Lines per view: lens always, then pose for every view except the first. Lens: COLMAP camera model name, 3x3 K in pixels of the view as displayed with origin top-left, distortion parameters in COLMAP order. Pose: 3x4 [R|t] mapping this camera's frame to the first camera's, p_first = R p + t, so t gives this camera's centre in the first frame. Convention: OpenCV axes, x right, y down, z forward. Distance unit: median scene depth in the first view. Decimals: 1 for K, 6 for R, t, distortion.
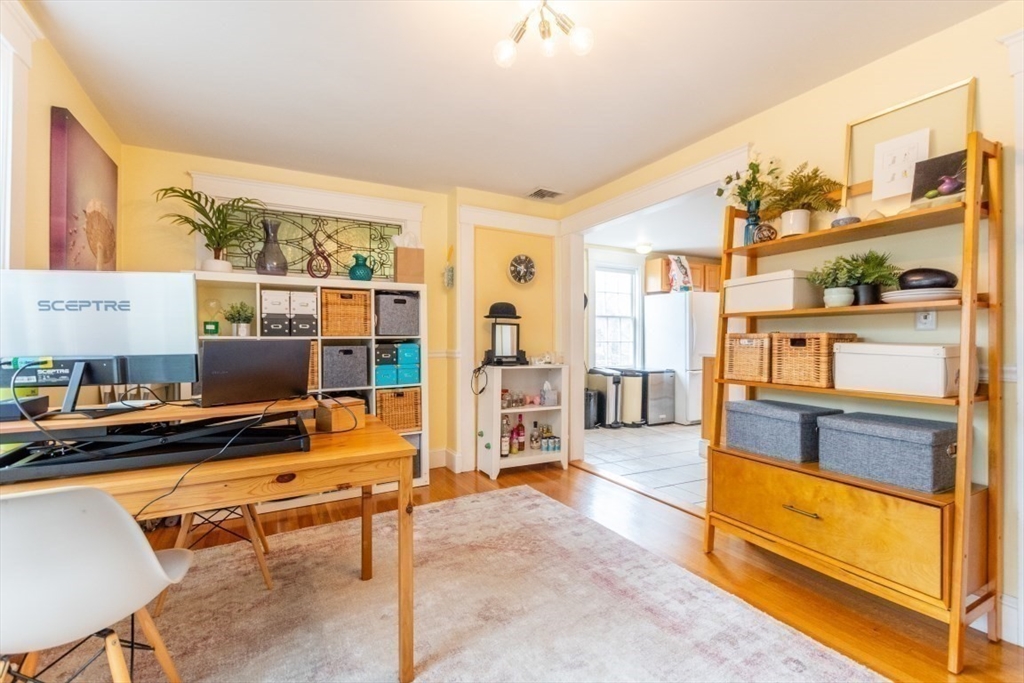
lens RADIAL K [[446.6, 0, 507.9], [0, 446.6, 338.2], [0, 0, 1]] dist [0.000680, -0.000078]
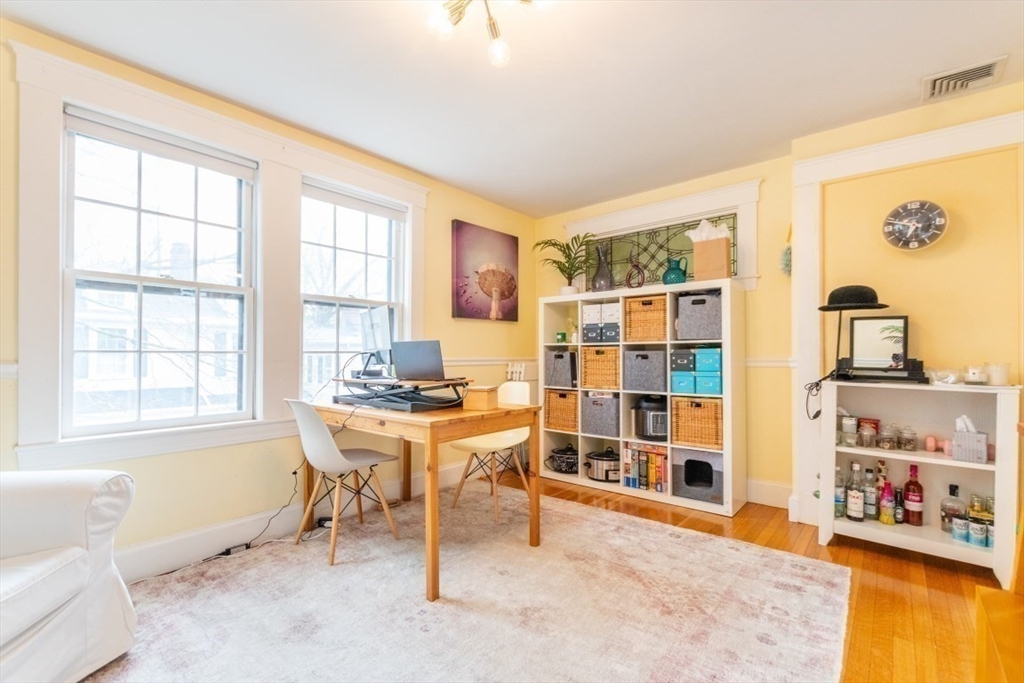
lens RADIAL K [[444.1, 0, 512.2], [0, 444.1, 351.1], [0, 0, 1]] dist [0.001440, -0.000279]
pose [[0.362420, -0.004748, -0.932003, 0.465780], [0.002219, 0.999989, -0.004232, 0.020368], [0.932012, -0.000535, 0.362427, 0.325227]]
